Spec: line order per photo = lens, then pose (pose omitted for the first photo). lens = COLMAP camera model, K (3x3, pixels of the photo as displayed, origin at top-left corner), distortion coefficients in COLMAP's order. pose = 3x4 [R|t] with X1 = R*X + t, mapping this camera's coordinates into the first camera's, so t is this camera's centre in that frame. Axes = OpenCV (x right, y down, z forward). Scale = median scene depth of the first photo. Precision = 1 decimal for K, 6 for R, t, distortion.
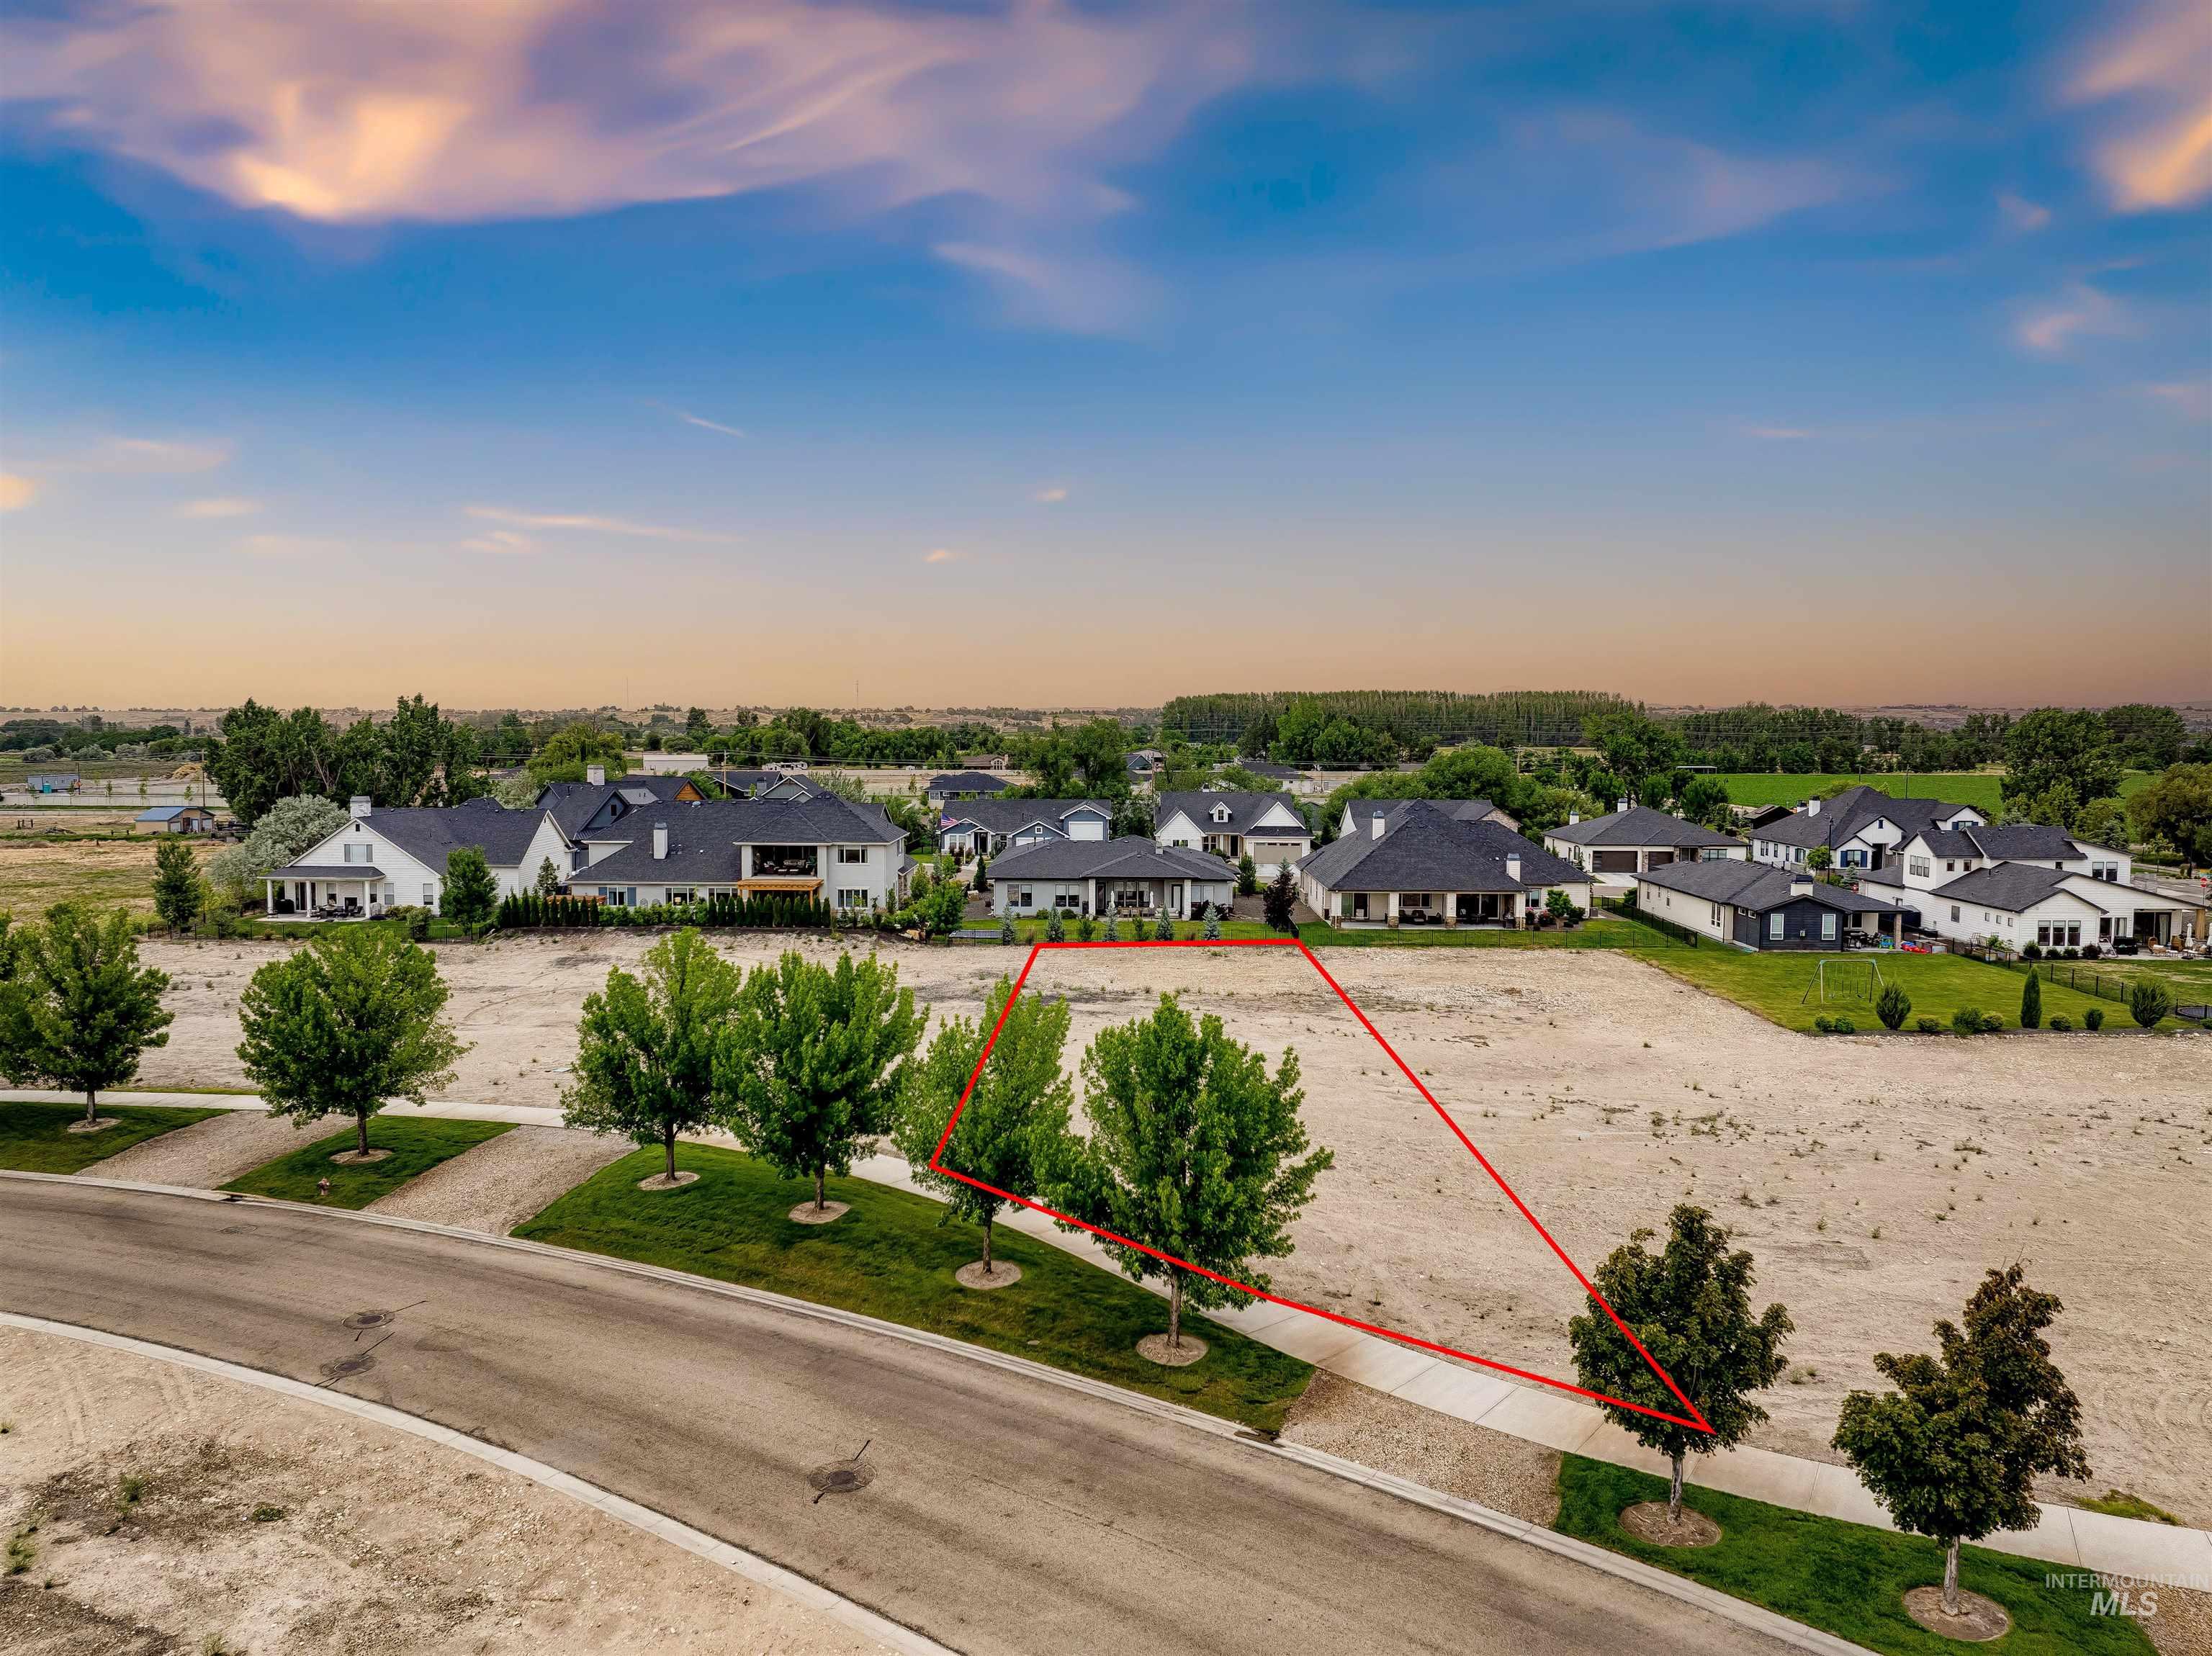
lens RADIAL K [[1554.6, 0, 1106.0], [0, 1554.6, 828.0], [0, 0, 1]] dist [-0.036756, -0.000846]
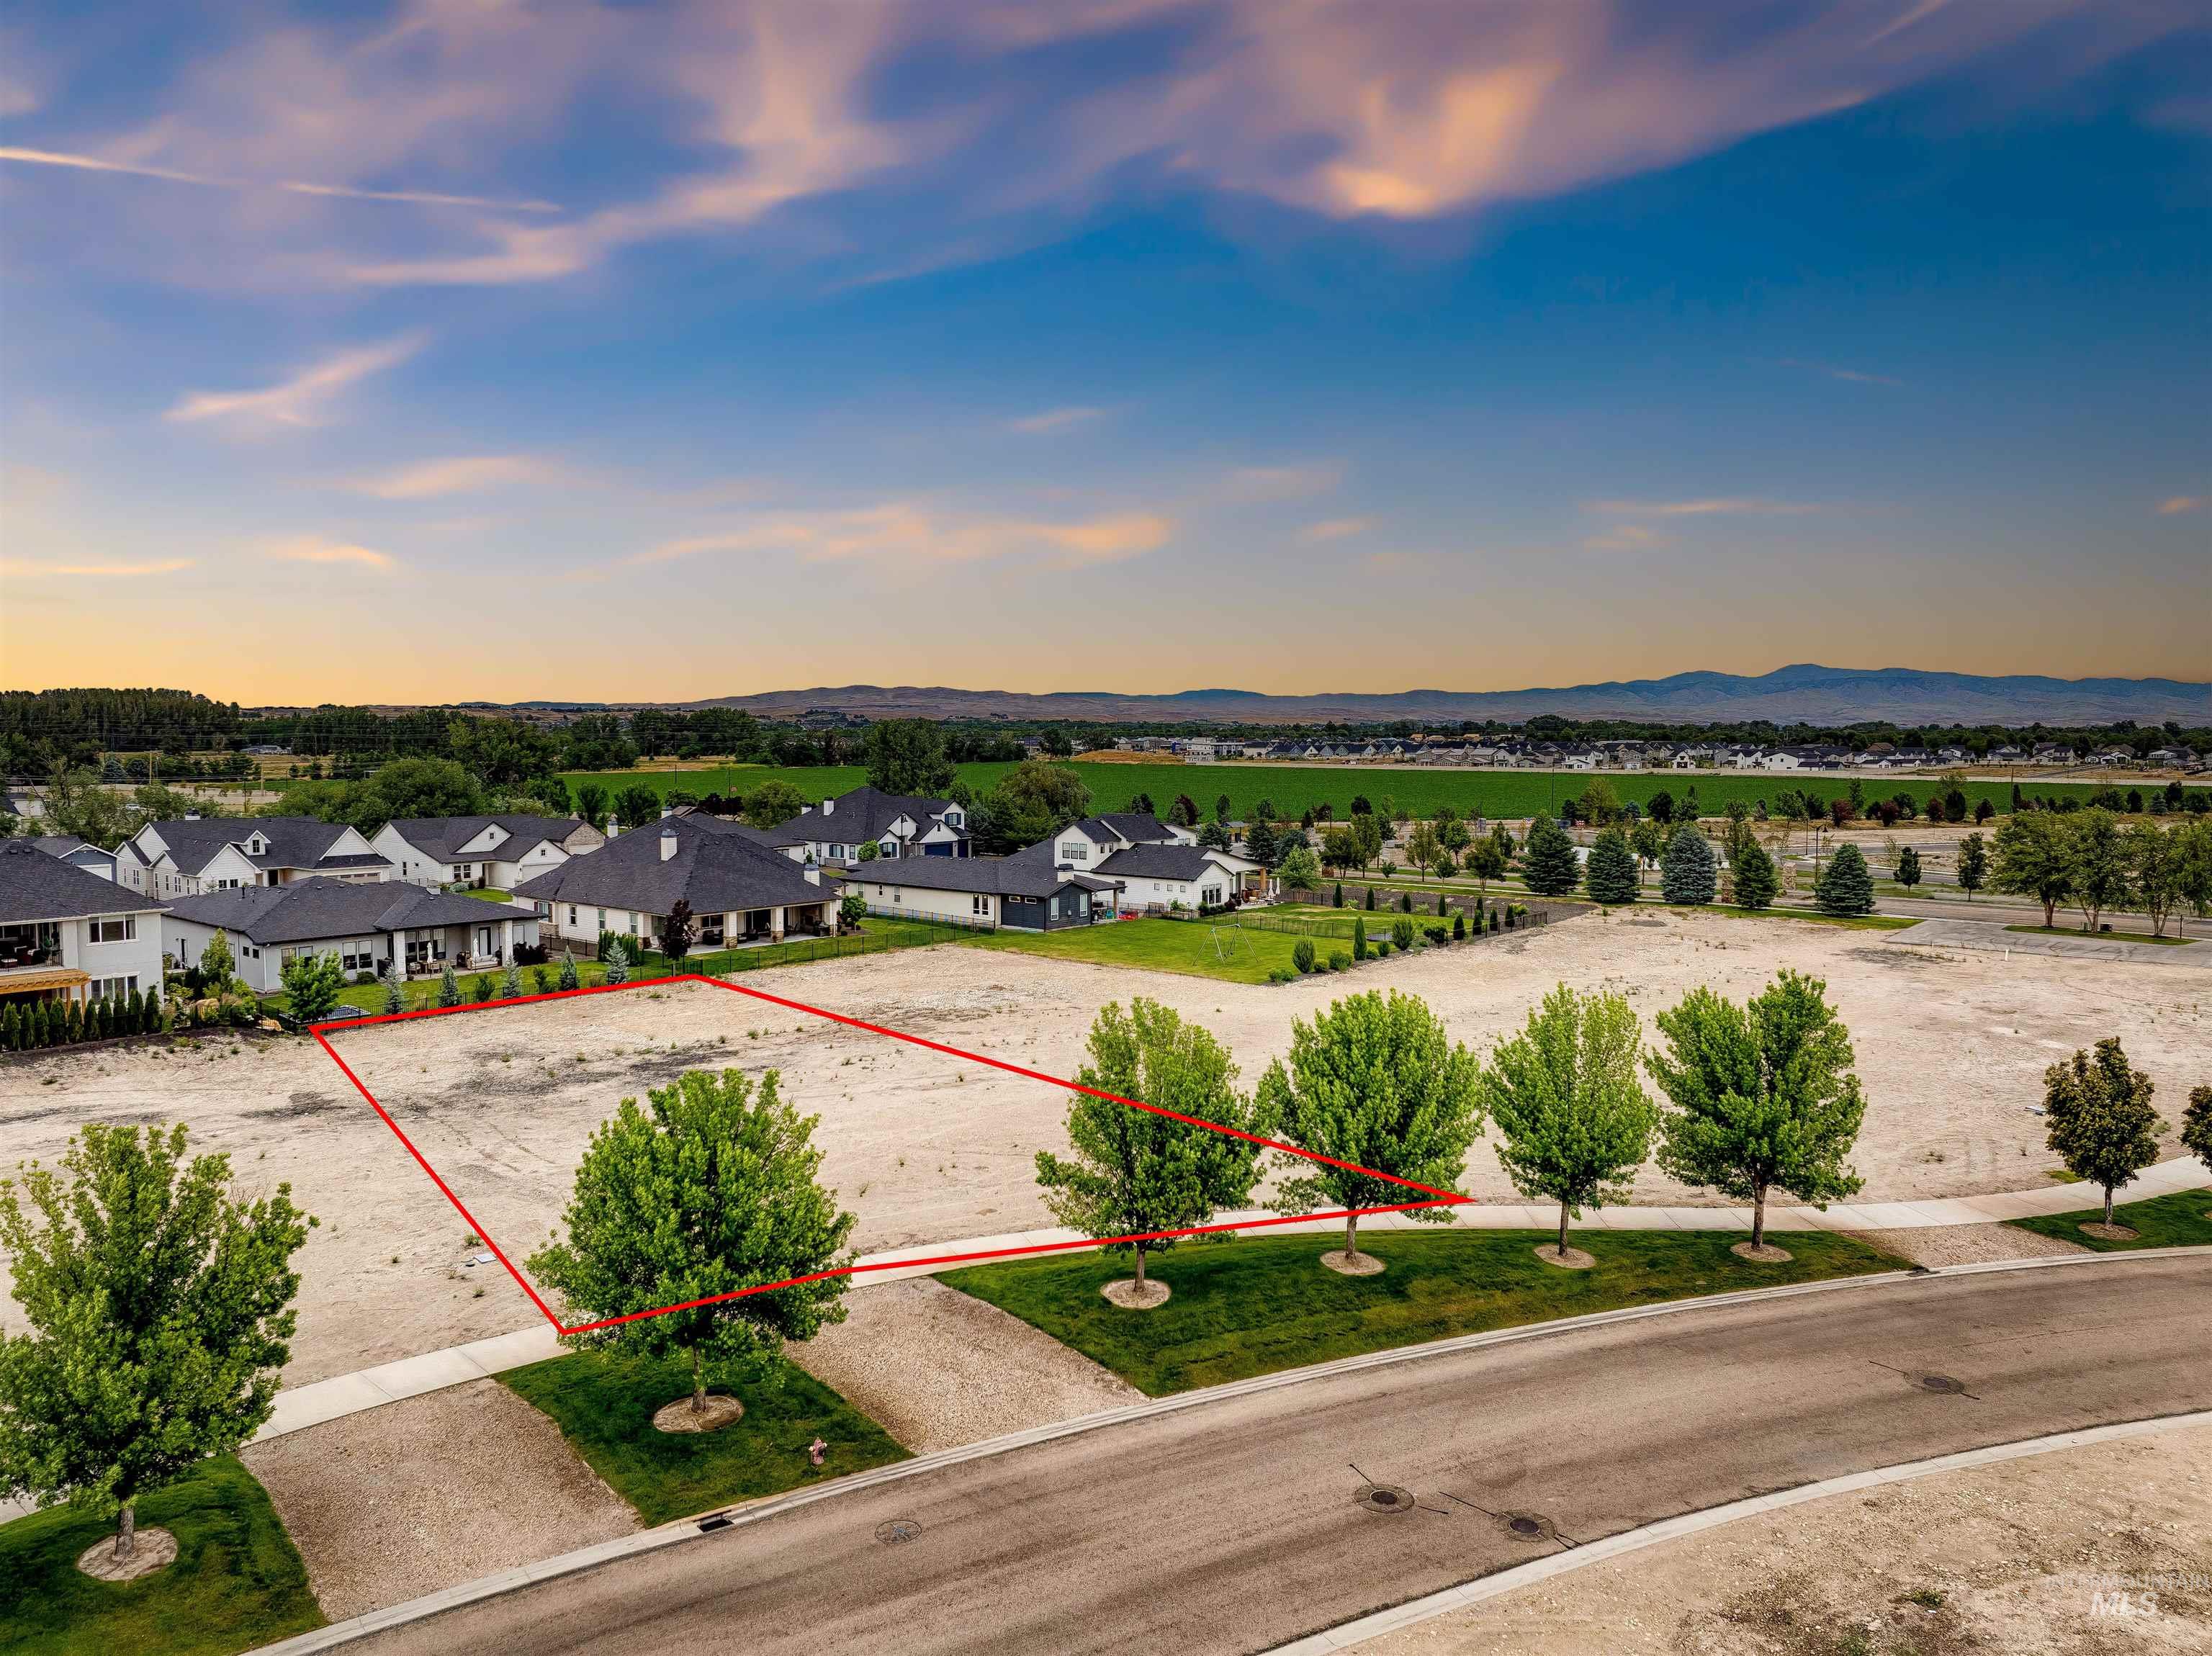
lens RADIAL K [[1554.6, 0, 1106.0], [0, 1554.6, 828.0], [0, 0, 1]] dist [-0.036756, -0.000846]
pose [[0.625436, -0.051649, 0.778564, -0.417923], [0.051129, 0.998375, 0.025157, -0.023168], [-0.778598, 0.024073, 0.627061, 0.205624]]
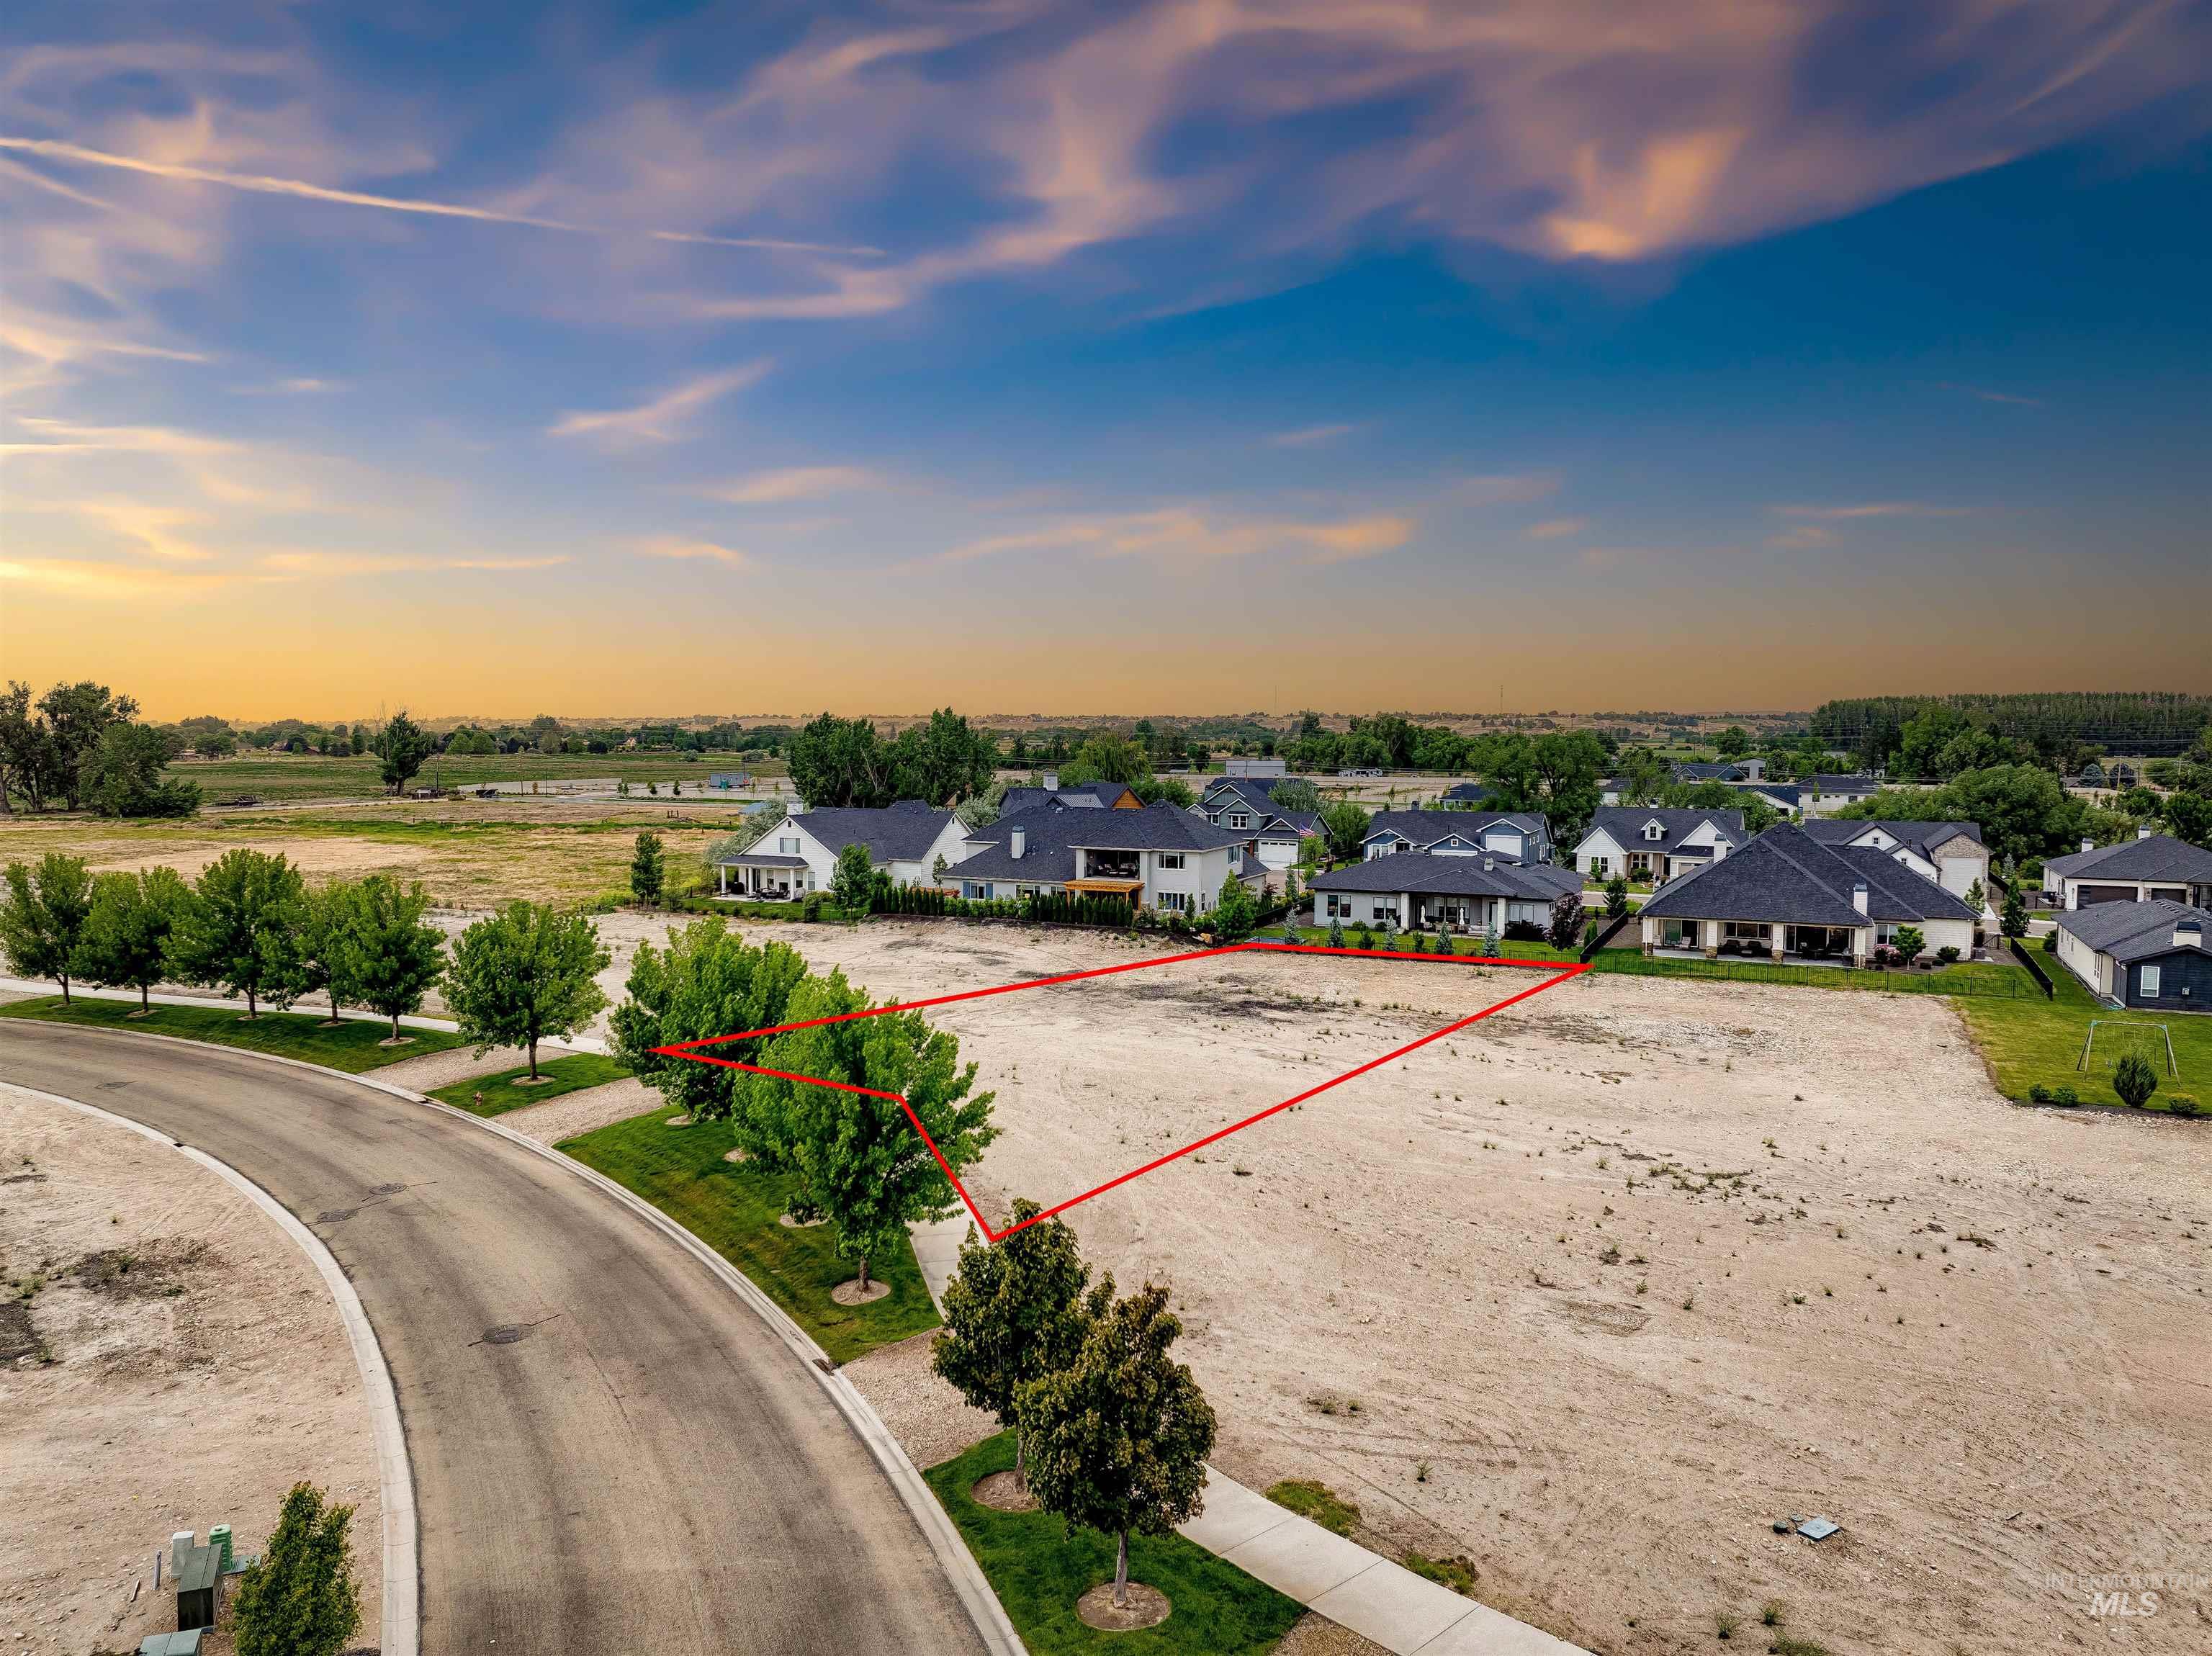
lens RADIAL K [[1554.6, 0, 1106.0], [0, 1554.6, 828.0], [0, 0, 1]] dist [-0.036756, -0.000846]
pose [[0.915211, 0.024966, -0.402202, 0.223315], [-0.026232, 0.999653, 0.002359, -0.006553], [0.402121, 0.008391, 0.915548, 0.002207]]
